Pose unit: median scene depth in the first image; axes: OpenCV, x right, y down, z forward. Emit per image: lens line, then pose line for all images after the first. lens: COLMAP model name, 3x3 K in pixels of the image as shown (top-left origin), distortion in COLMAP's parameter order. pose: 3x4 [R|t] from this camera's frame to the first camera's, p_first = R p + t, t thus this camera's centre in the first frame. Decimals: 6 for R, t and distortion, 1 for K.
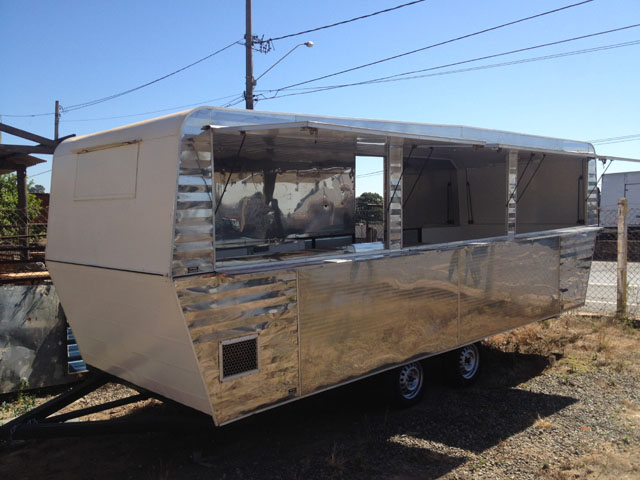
lens RADIAL K [[609.3, 0, 321.7], [0, 609.3, 244.9], [0, 0, 1]] dist [0.001278, 0.000000]
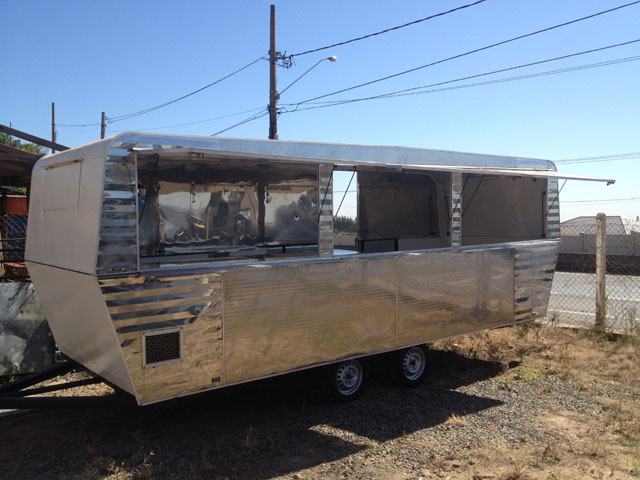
lens RADIAL K [[609.3, 0, 318.3], [0, 609.3, 245.2], [0, 0, 1]] dist [0.001278, 0.000000]
pose [[0.995592, 0.020237, -0.091575, 0.188777], [-0.021392, 0.999703, -0.011650, -0.001949], [0.091313, 0.013557, 0.995730, -0.094738]]
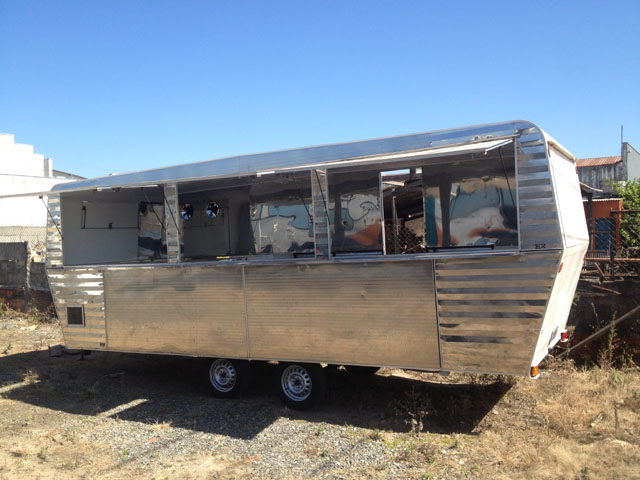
lens RADIAL K [[609.3, 0, 319.4], [0, 609.3, 243.6], [0, 0, 1]] dist [0.001278, 0.000000]
pose [[0.300367, 0.021436, -0.953583, 1.327197], [-0.024130, 0.999598, 0.014869, -0.056868], [0.953518, 0.018543, 0.300764, 0.822784]]
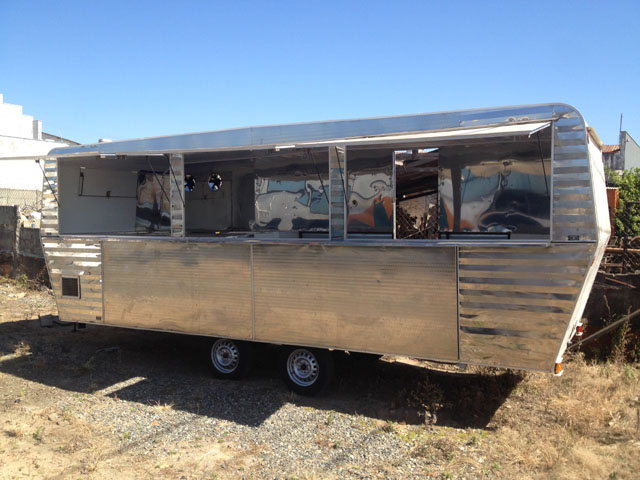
lens RADIAL K [[609.3, 0, 318.9], [0, 609.3, 246.8], [0, 0, 1]] dist [0.001278, 0.000000]
pose [[0.317140, 0.077733, -0.945188, 1.264616], [-0.067628, 0.995952, 0.059216, -0.061382], [0.945964, 0.045142, 0.321113, 0.795942]]
